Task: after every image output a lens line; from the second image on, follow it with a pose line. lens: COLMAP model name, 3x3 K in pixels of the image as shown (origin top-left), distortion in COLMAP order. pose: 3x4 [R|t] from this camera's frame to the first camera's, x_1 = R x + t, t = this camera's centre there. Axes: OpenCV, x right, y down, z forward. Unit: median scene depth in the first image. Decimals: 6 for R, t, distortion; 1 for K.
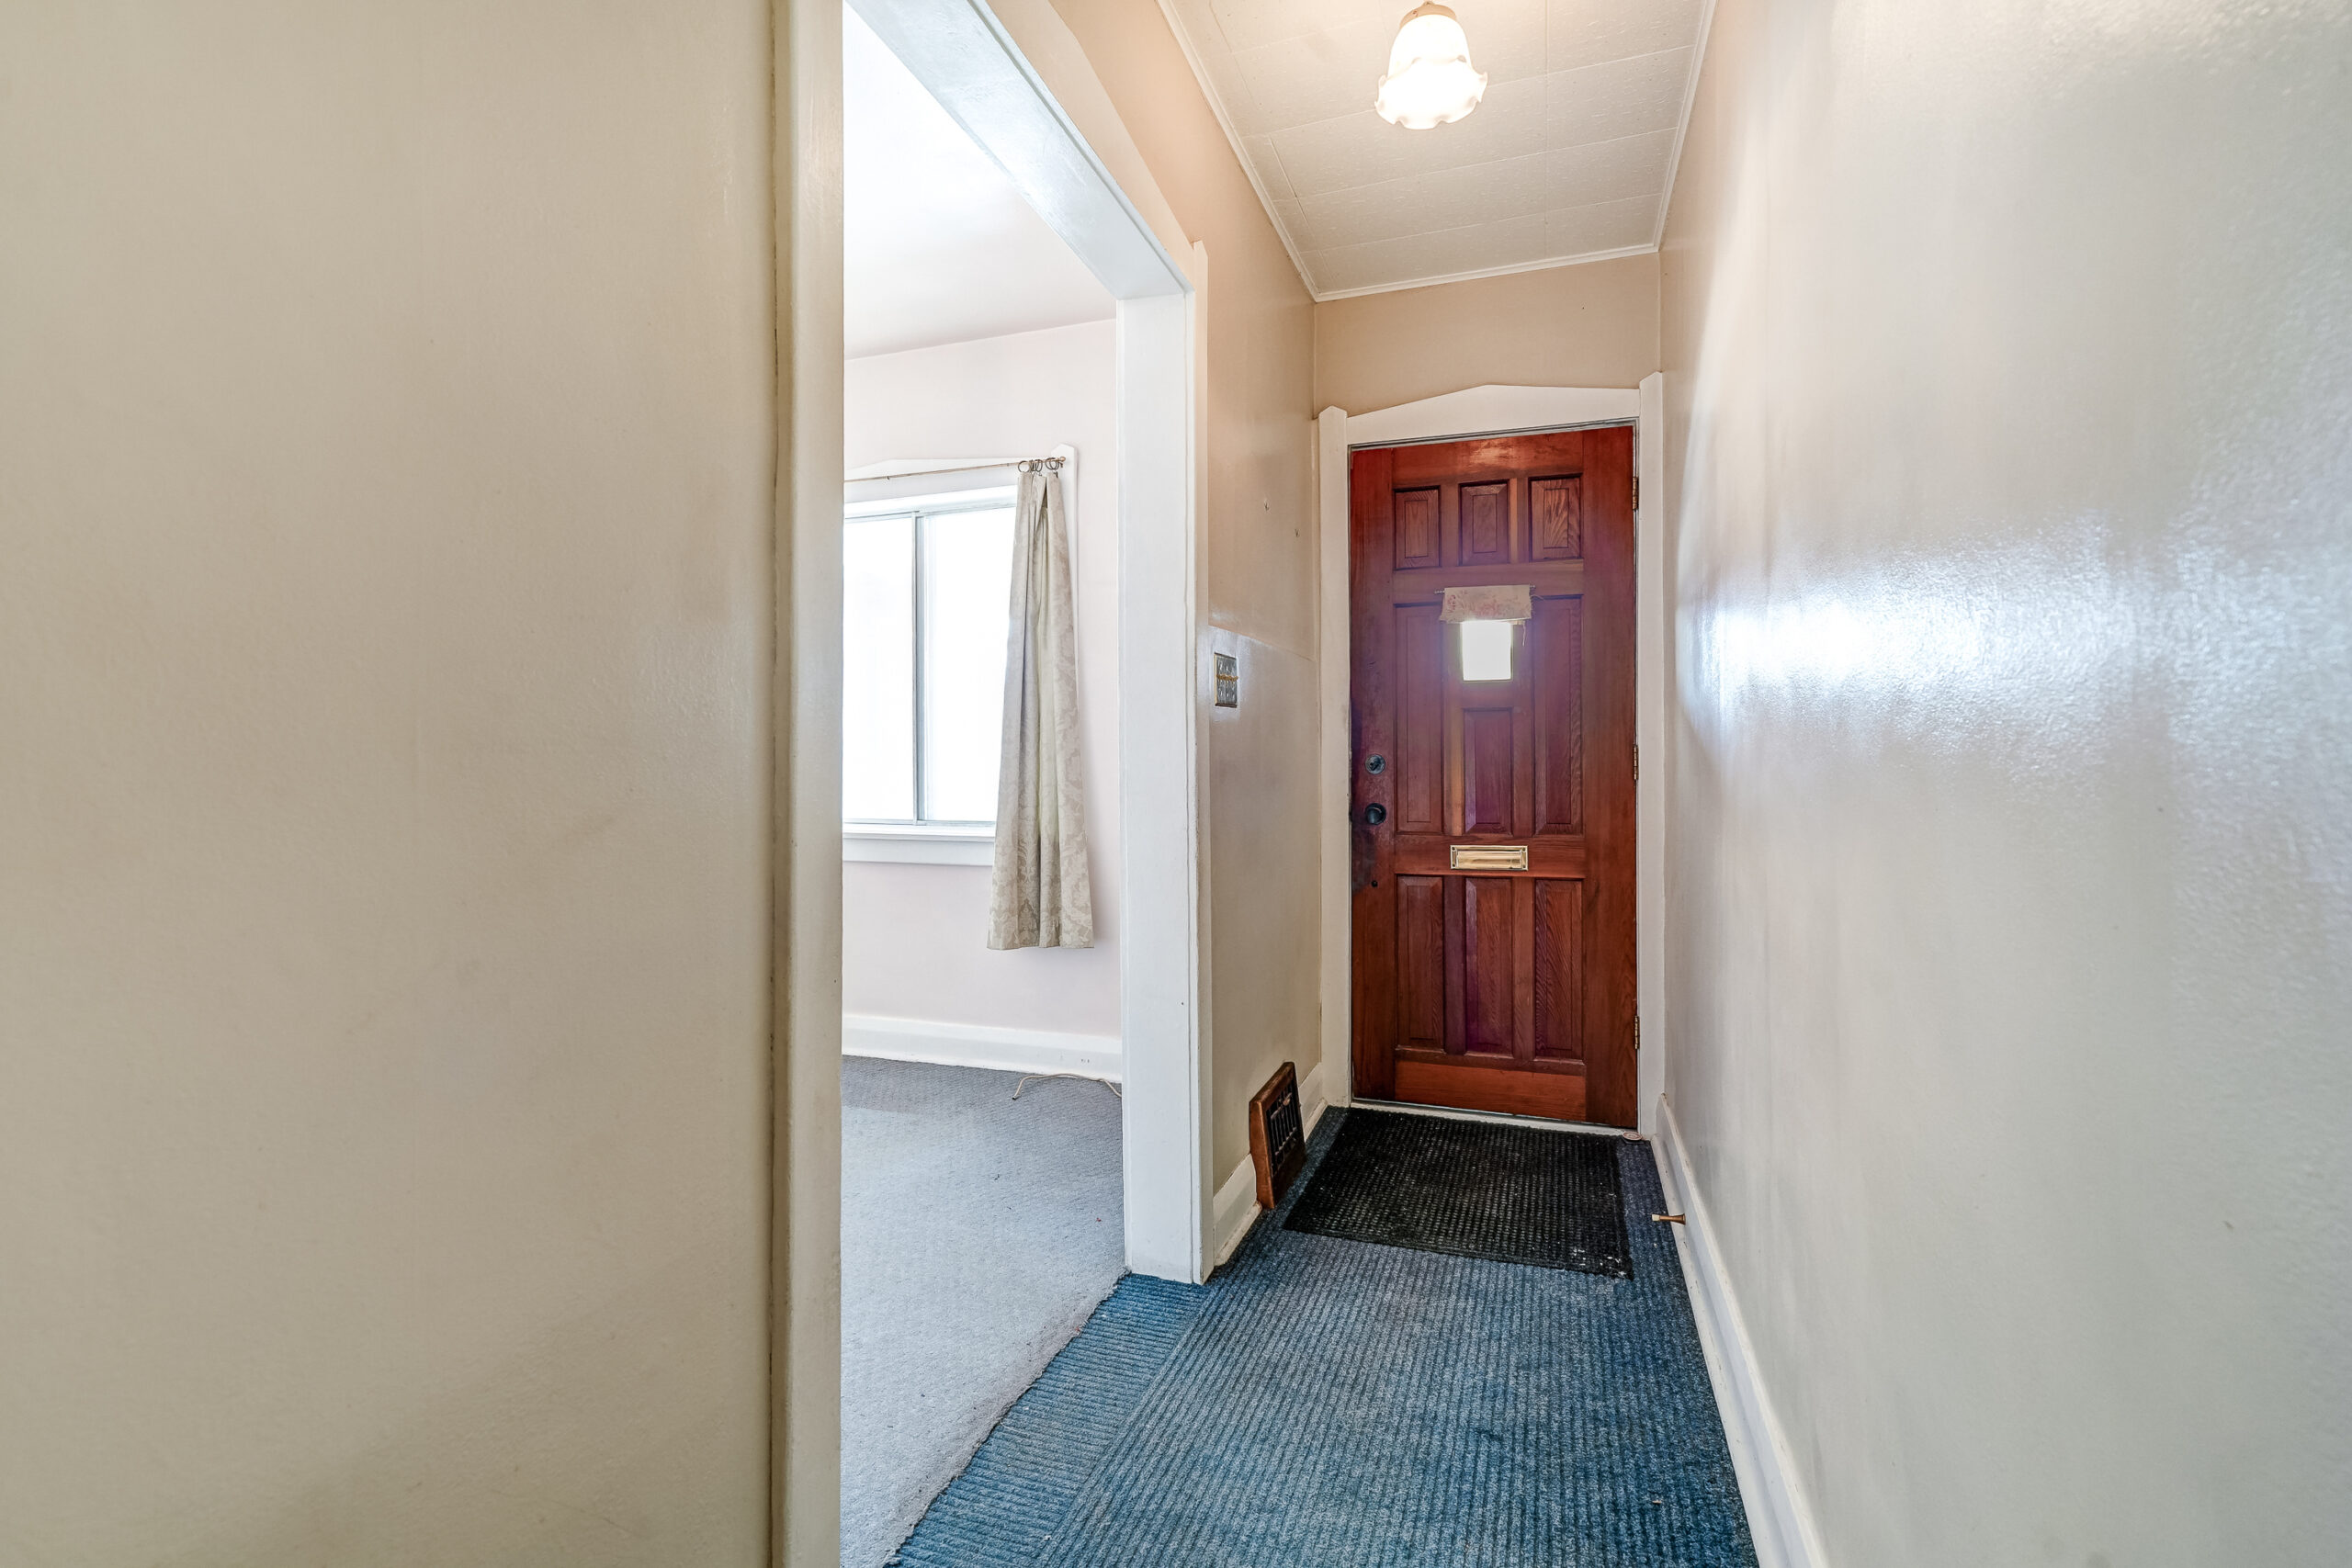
lens RADIAL K [[1084.6, 0, 1177.7], [0, 1084.6, 782.2], [0, 0, 1]] dist [-0.005168, 0.011538]
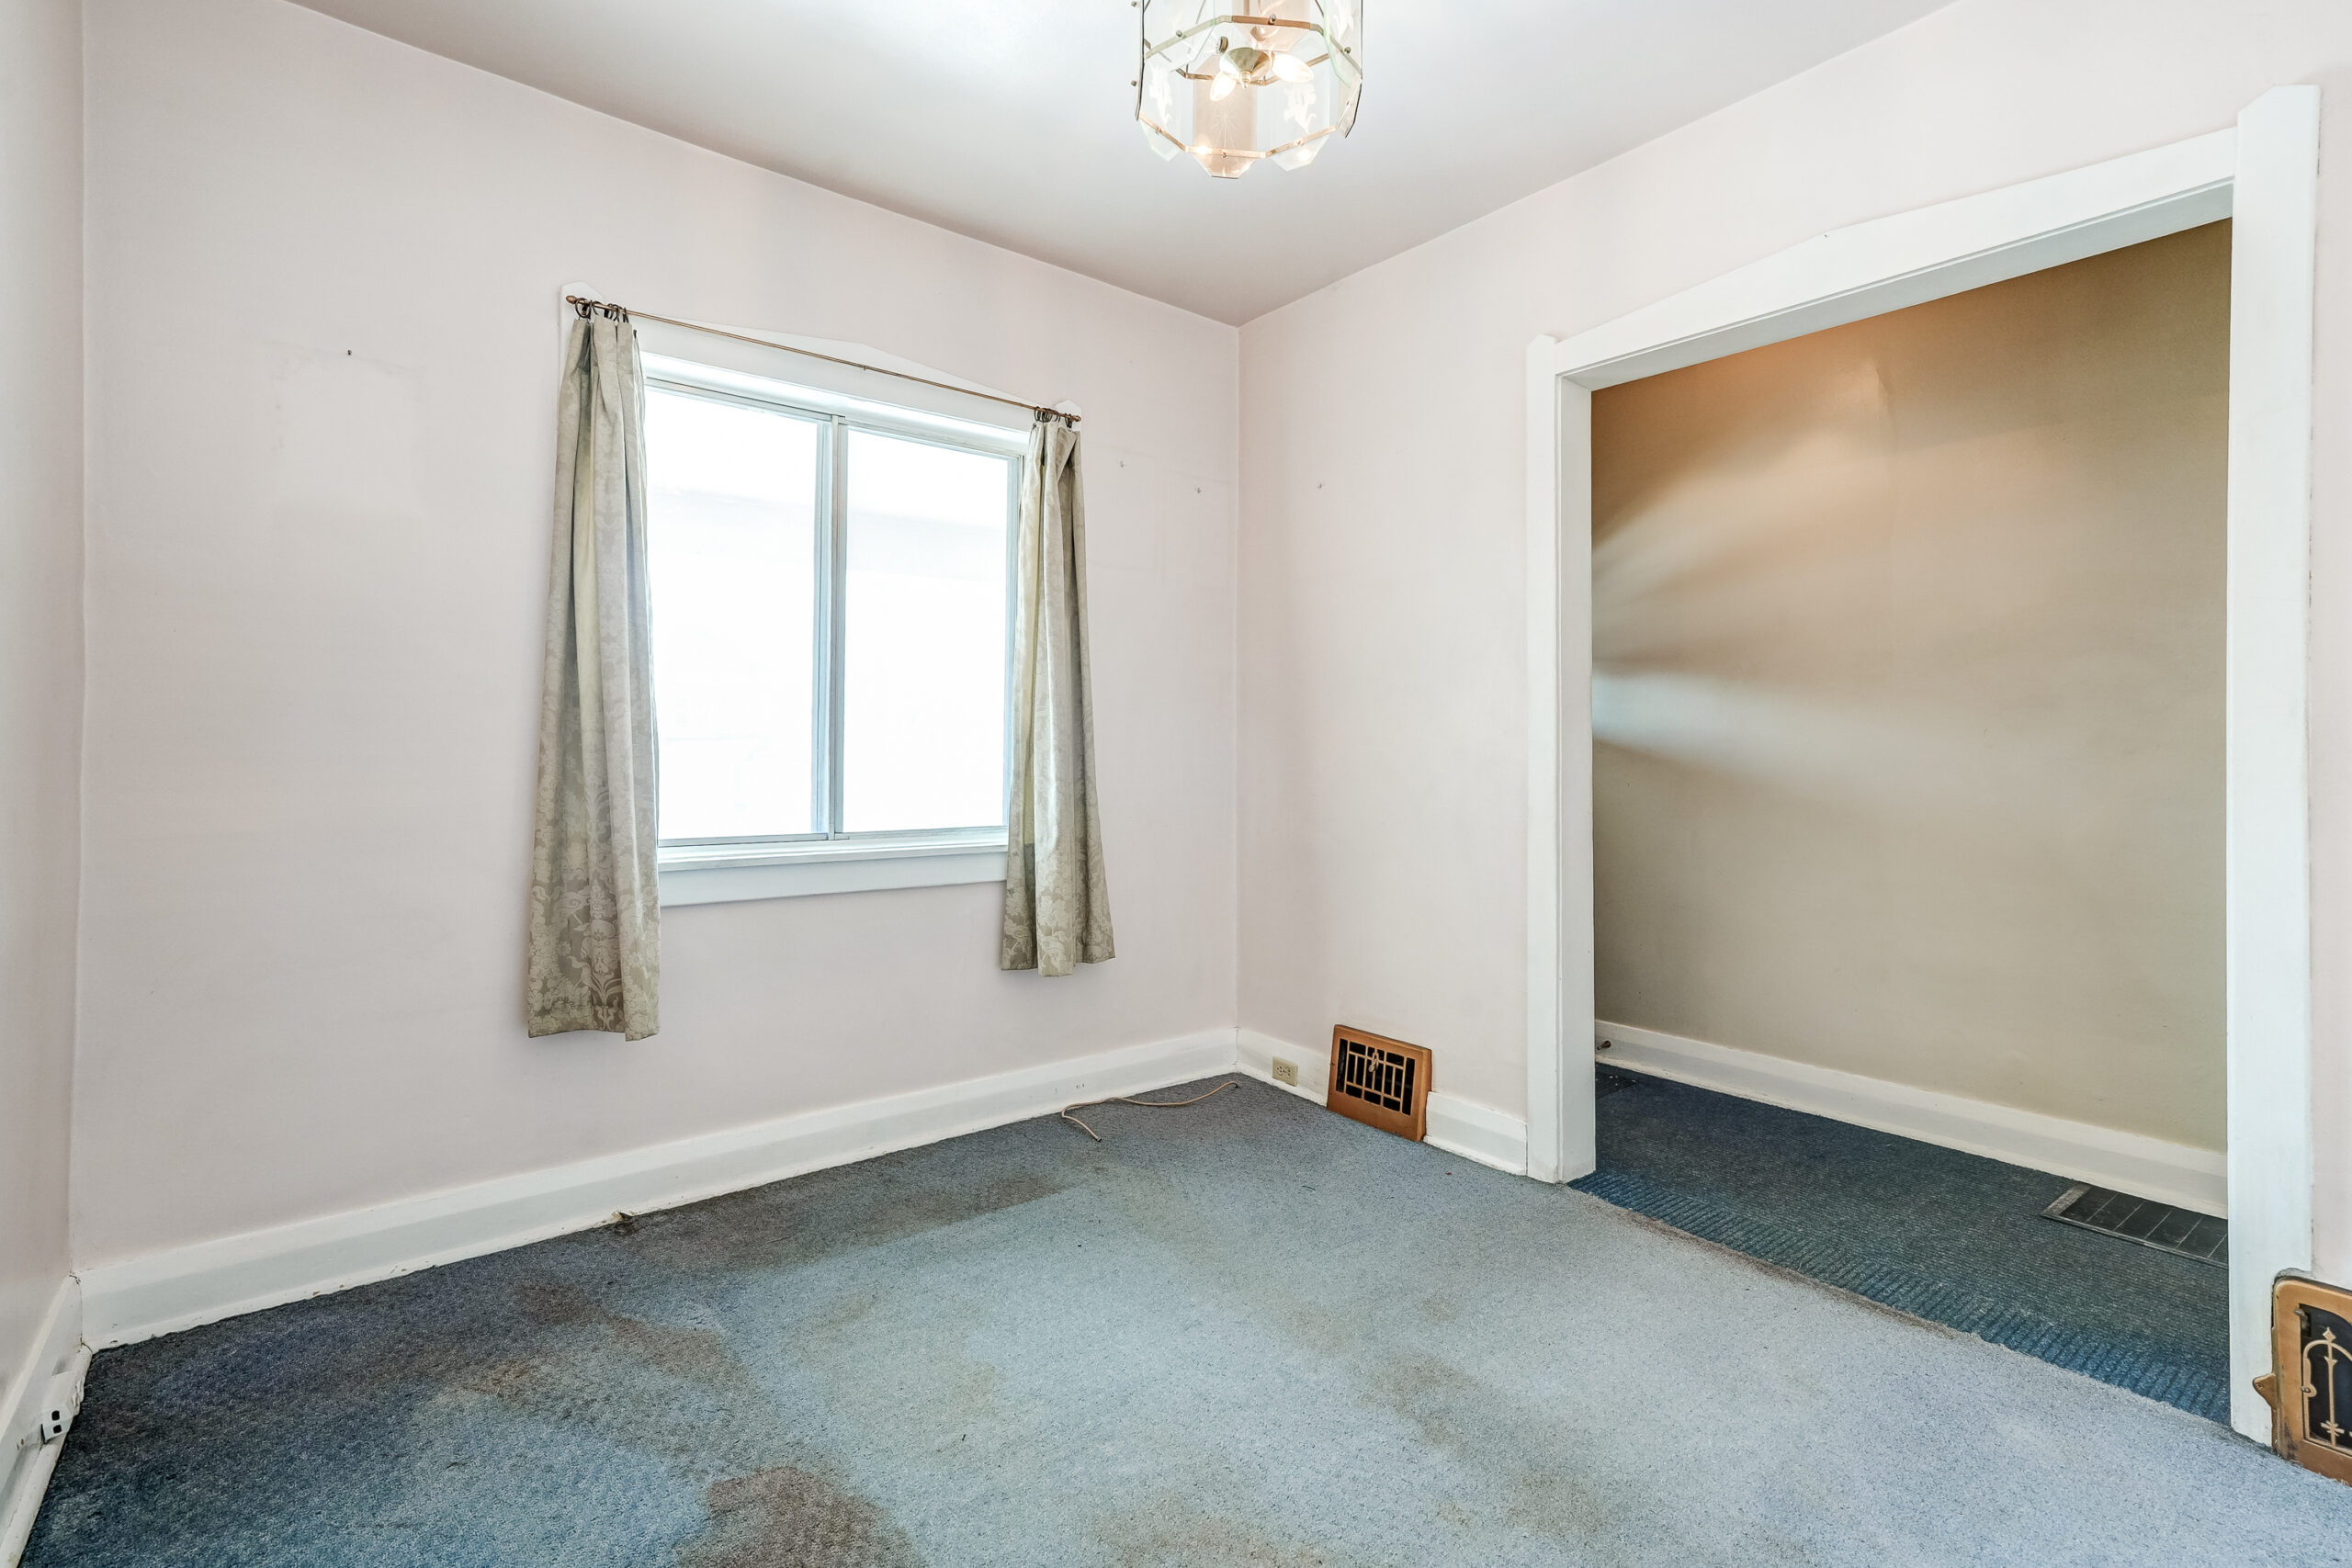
lens RADIAL K [[1084.6, 0, 1158.9], [0, 1084.6, 749.8], [0, 0, 1]] dist [-0.005168, 0.011538]
pose [[0.536692, -0.001009, 0.843778, -0.913601], [0.011141, 0.999921, -0.005890, -0.018134], [-0.843705, 0.012562, 0.536660, 0.514995]]
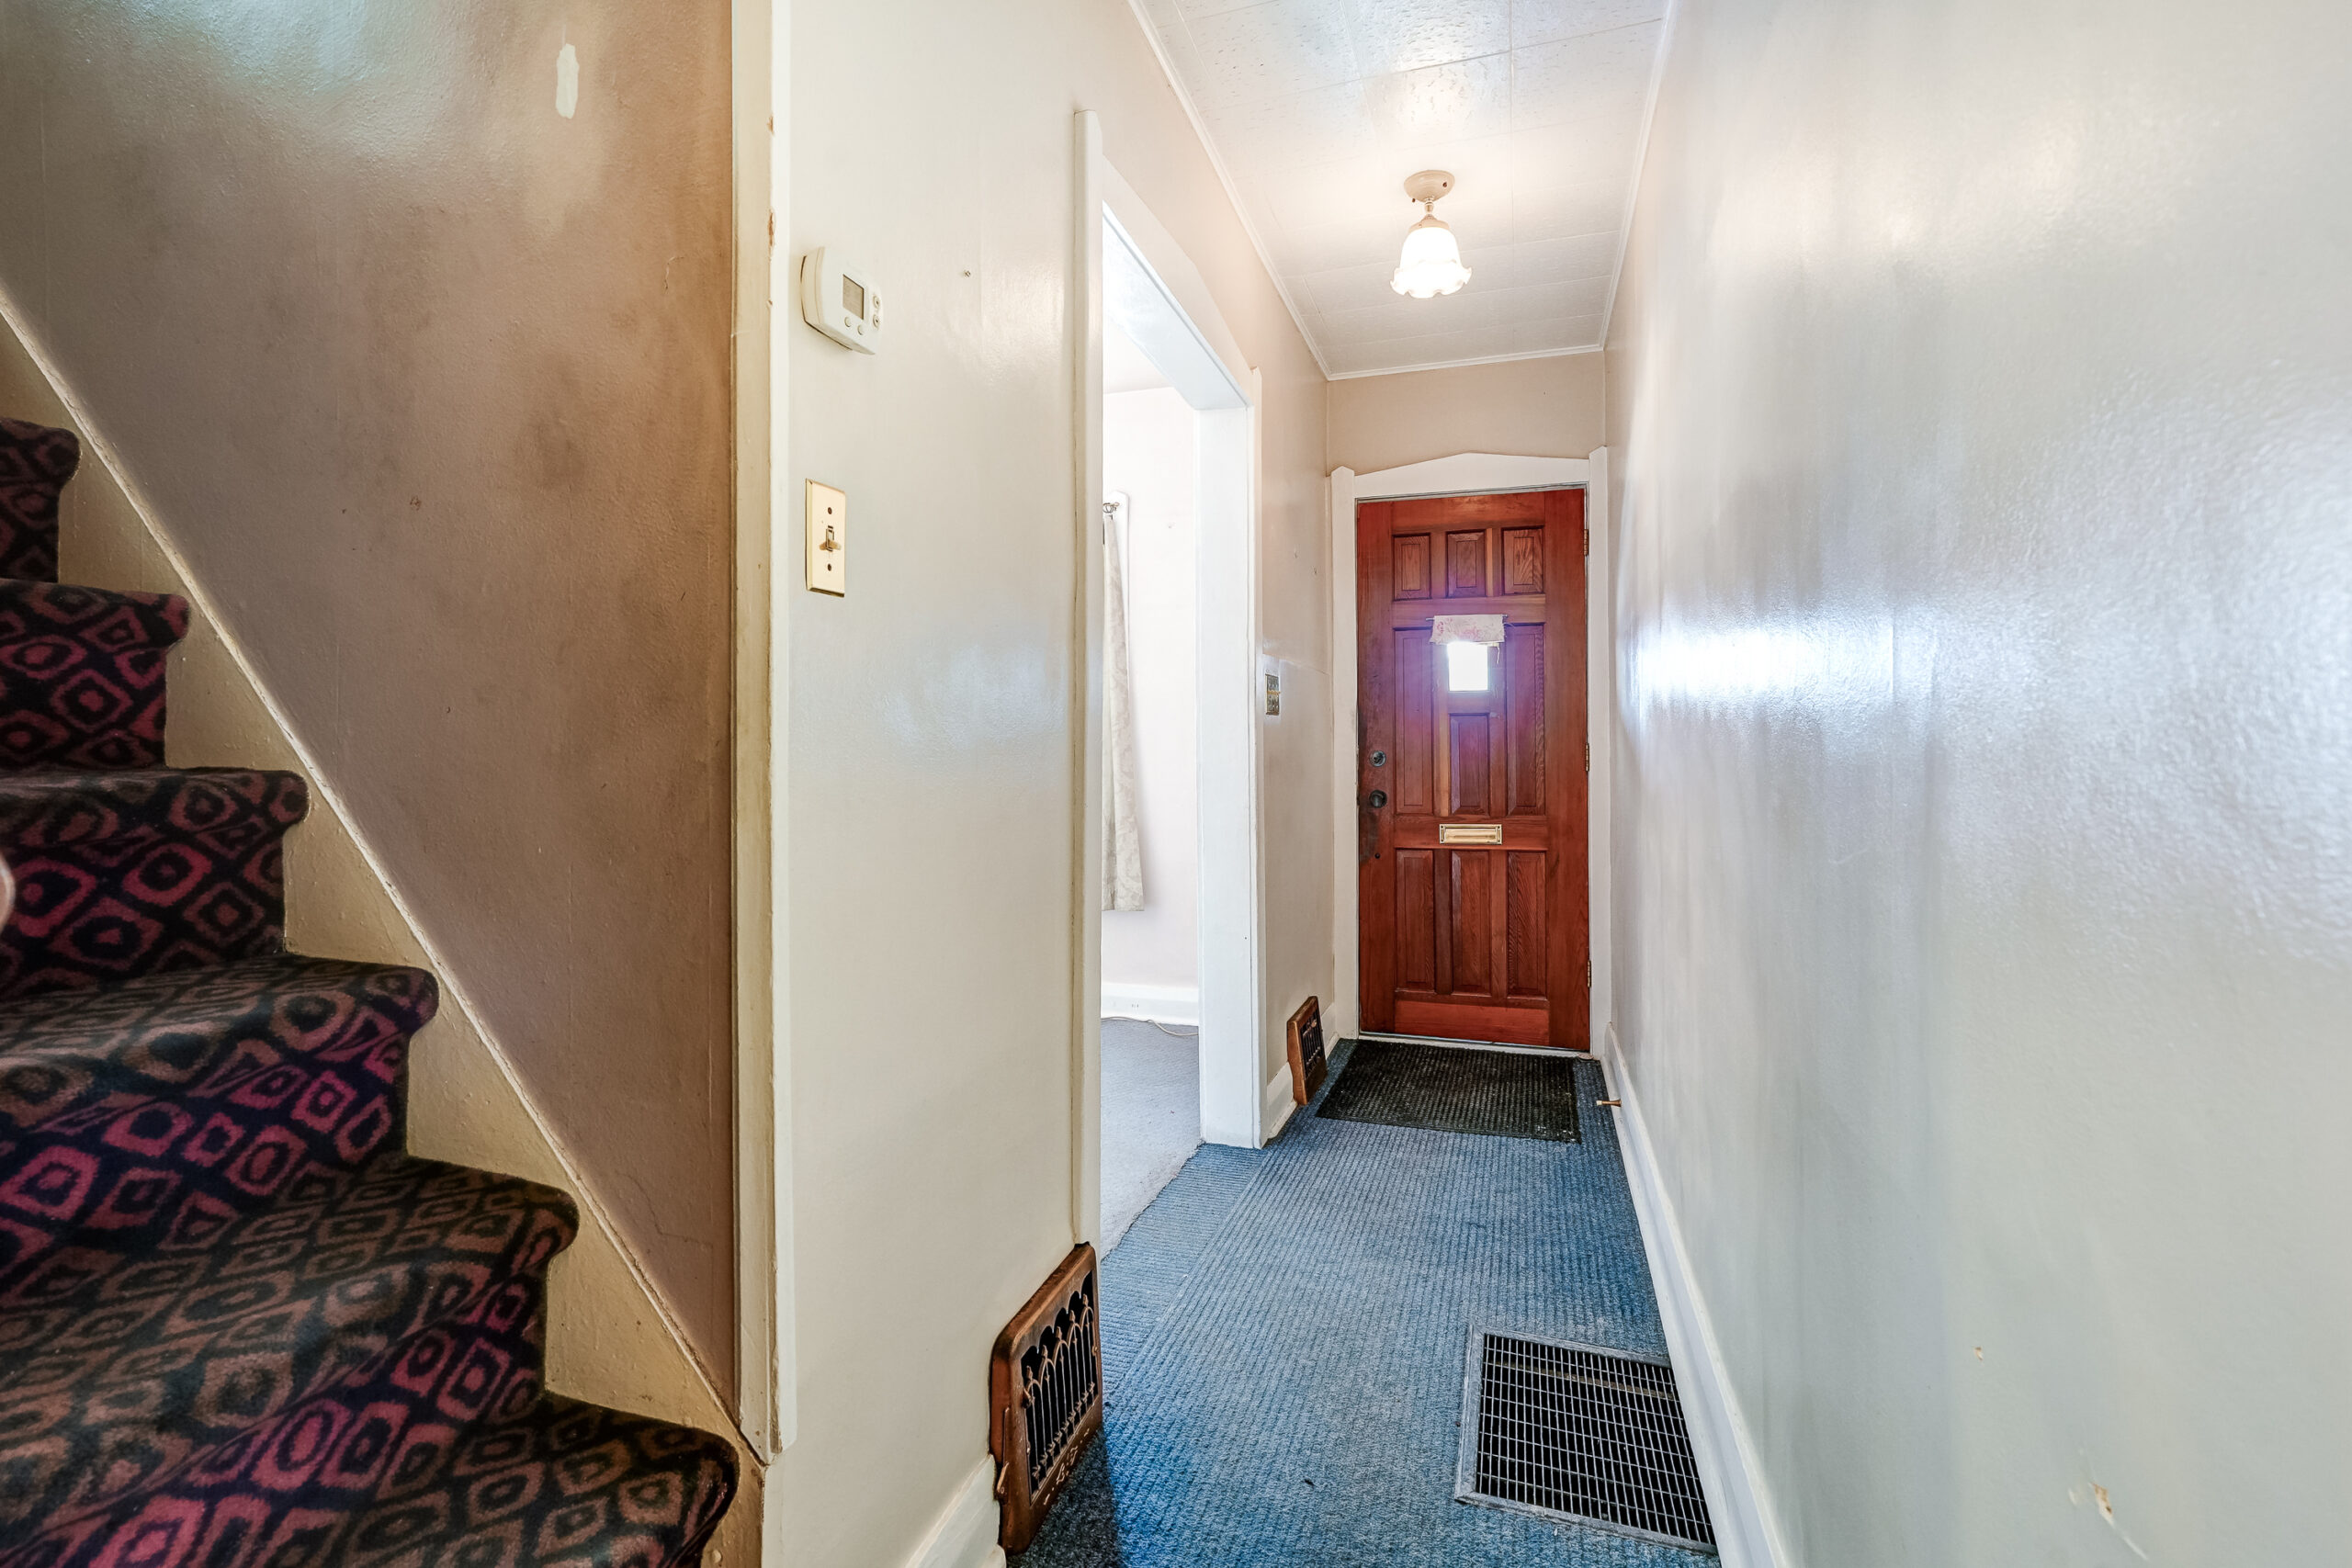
lens RADIAL K [[1084.6, 0, 1179.1], [0, 1084.6, 760.1], [0, 0, 1]] dist [-0.005168, 0.011538]
pose [[0.999709, 0.001088, 0.024089, -0.076895], [-0.000758, 0.999906, -0.013683, 0.002466], [-0.024102, 0.013660, 0.999616, -0.234400]]
